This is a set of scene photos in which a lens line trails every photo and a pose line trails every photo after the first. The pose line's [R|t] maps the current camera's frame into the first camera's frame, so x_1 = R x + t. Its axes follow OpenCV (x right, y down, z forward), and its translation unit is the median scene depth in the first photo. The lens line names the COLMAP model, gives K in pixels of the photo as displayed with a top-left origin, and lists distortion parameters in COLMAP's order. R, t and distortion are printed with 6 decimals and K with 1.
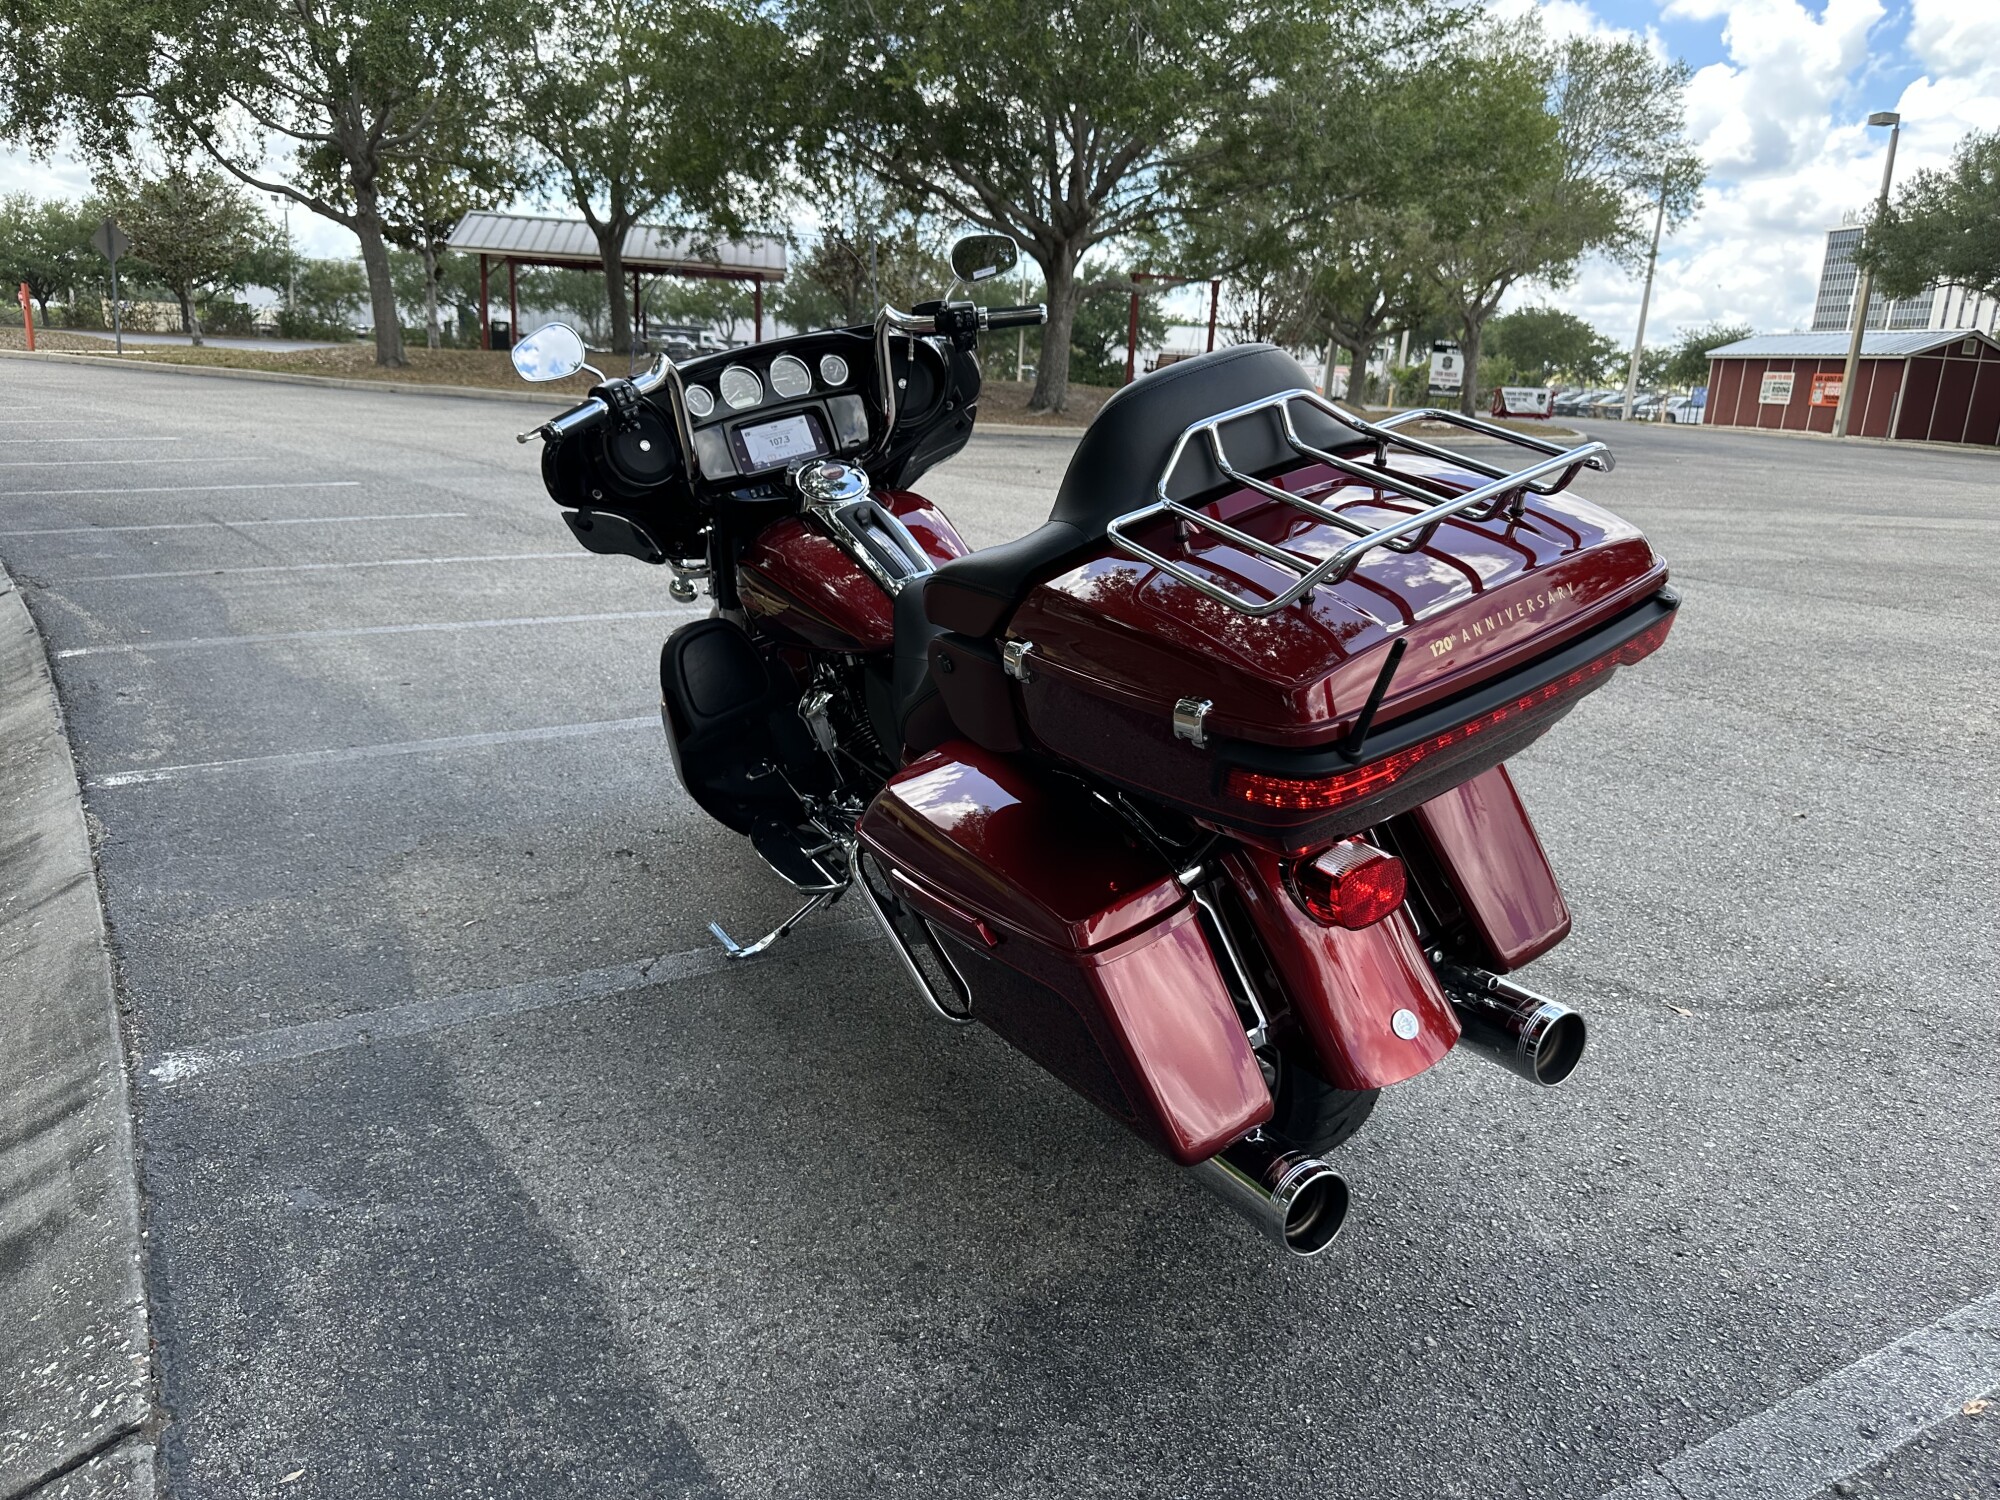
lens RADIAL K [[1433.9, 0, 1000.0], [0, 1433.9, 750.0], [0, 0, 1]] dist [0.002713, -0.018996]
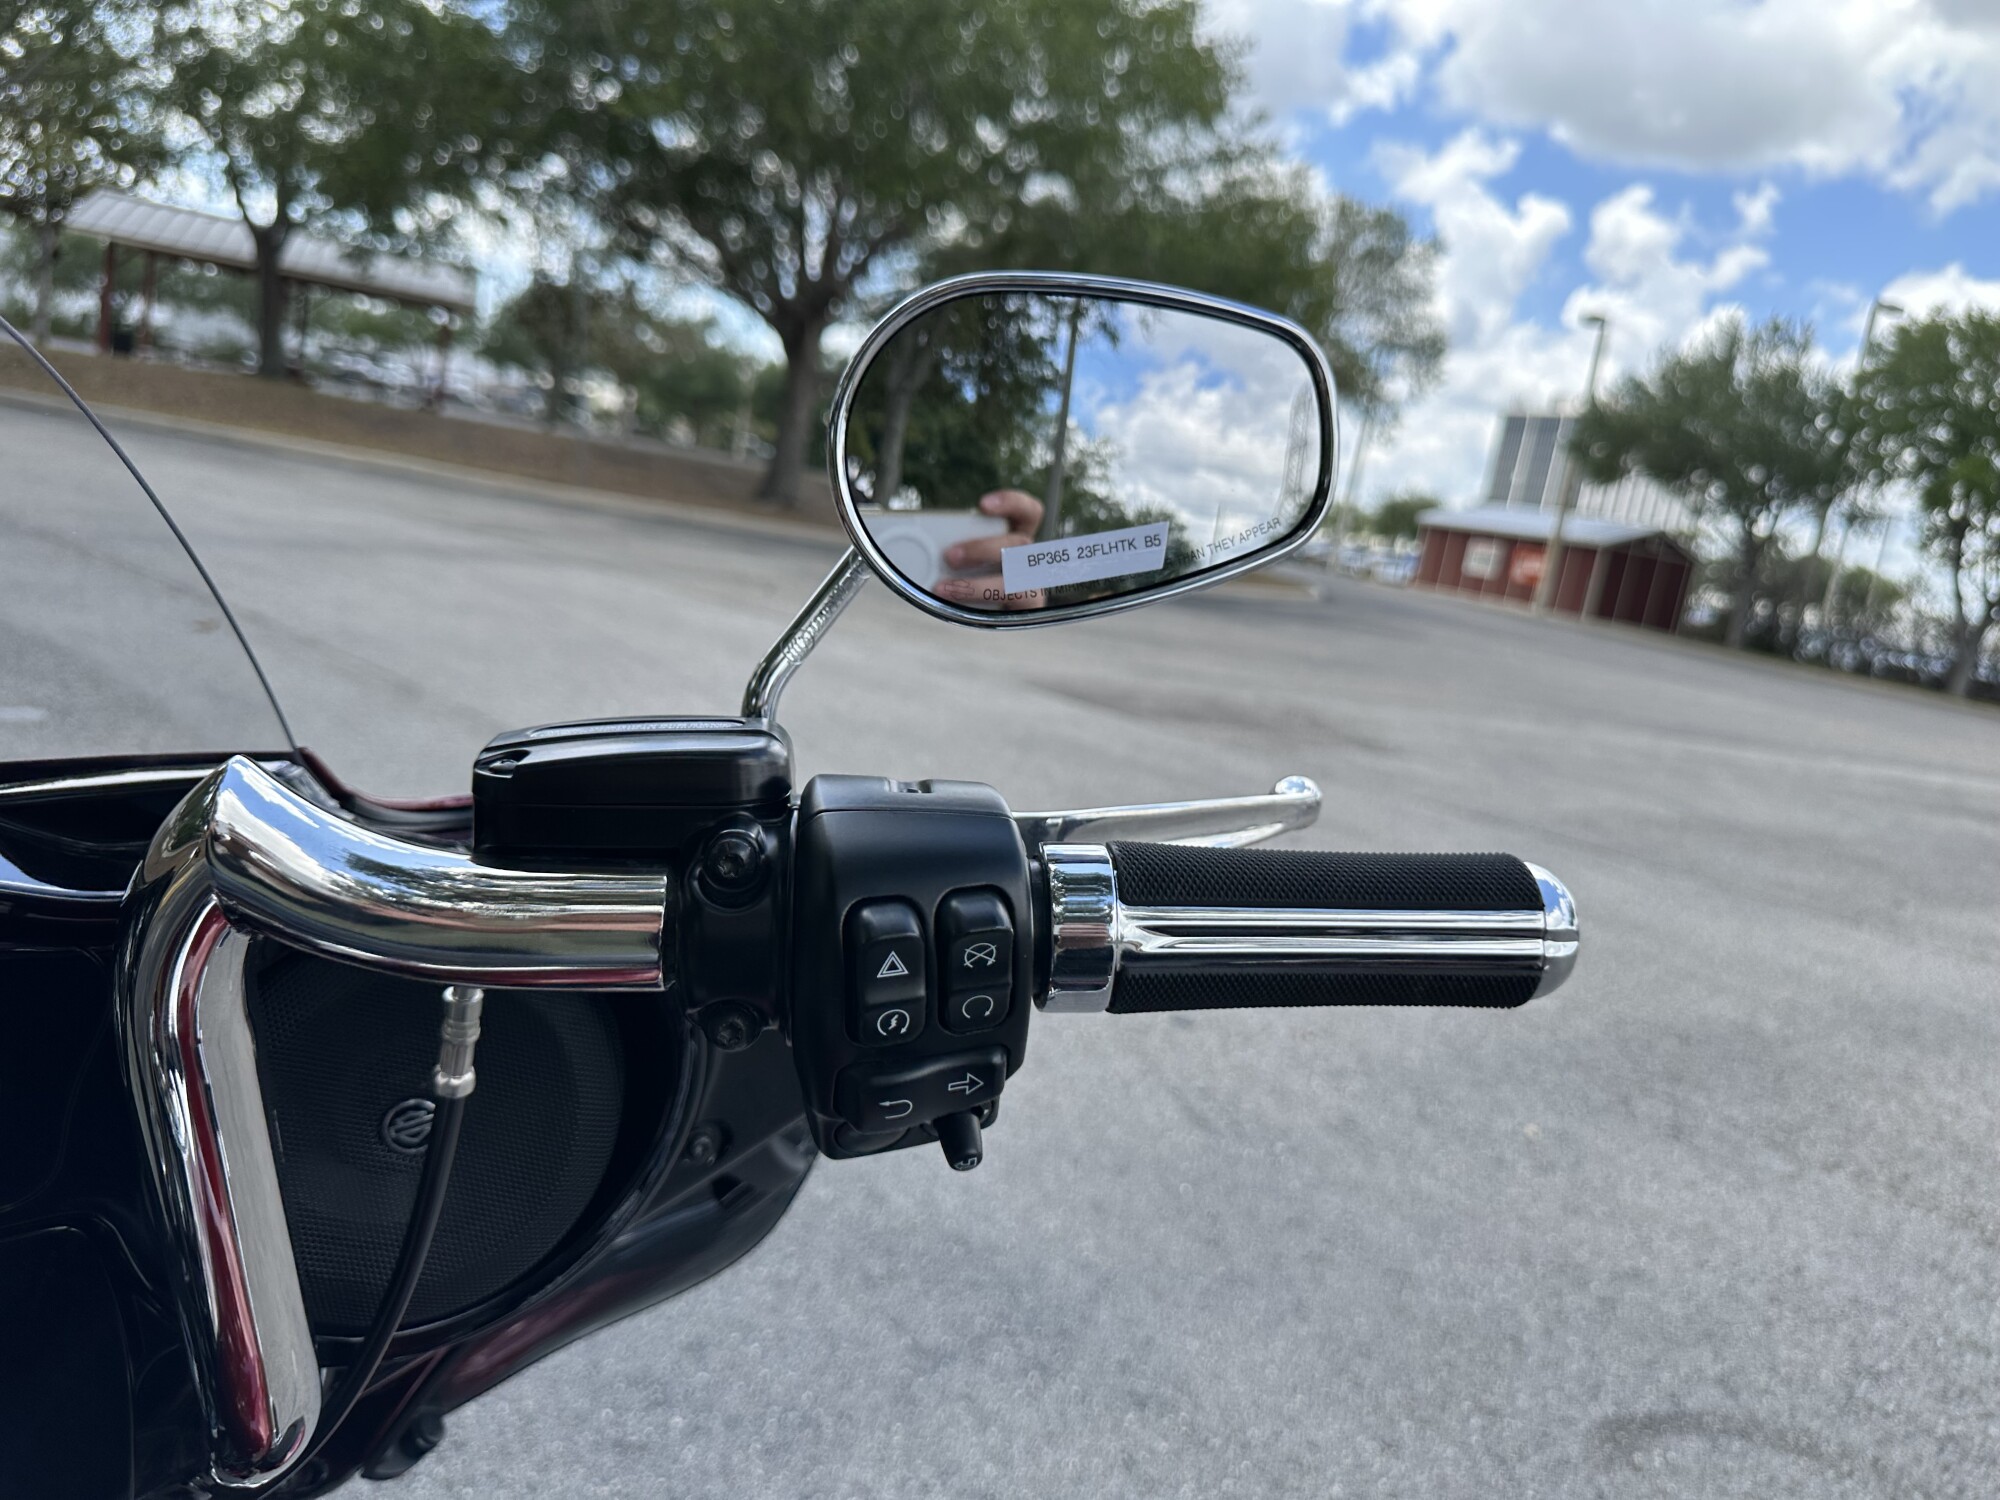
lens RADIAL K [[1452.8, 0, 1023.3], [0, 1452.8, 753.2], [0, 0, 1]] dist [0.004042, -0.027726]
pose [[0.971554, 0.078171, 0.223543, -0.005549], [-0.065014, 0.995724, -0.065633, -0.033855], [-0.227717, 0.049233, 0.972482, 0.094780]]
